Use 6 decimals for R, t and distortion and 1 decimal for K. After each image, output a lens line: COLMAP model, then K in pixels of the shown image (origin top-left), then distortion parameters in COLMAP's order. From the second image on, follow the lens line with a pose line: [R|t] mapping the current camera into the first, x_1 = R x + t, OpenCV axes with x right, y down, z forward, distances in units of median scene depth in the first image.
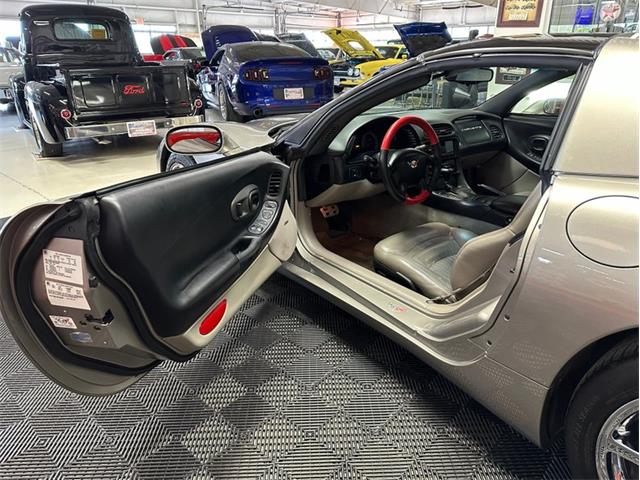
lens RADIAL K [[459.6, 0, 316.9], [0, 459.6, 244.2], [0, 0, 1]] dist [0.020958, -0.024387]
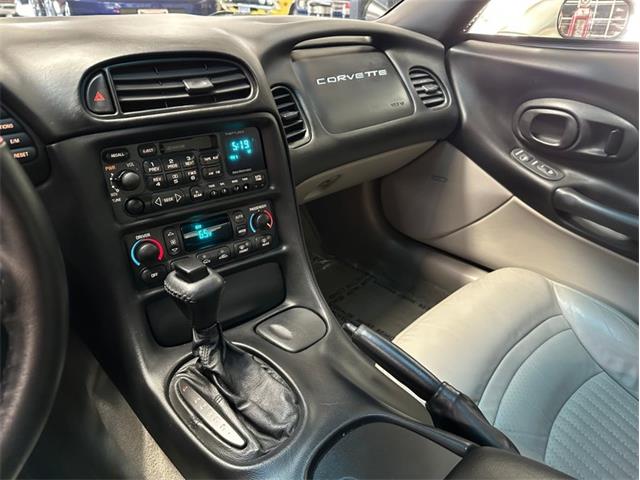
lens RADIAL K [[459.6, 0, 322.8], [0, 459.6, 241.0], [0, 0, 1]] dist [0.020958, -0.024387]
pose [[0.990192, -0.030063, 0.136444, 0.261073], [0.015496, 0.994182, 0.106592, -0.168675], [-0.138854, -0.103432, 0.984897, 0.663043]]
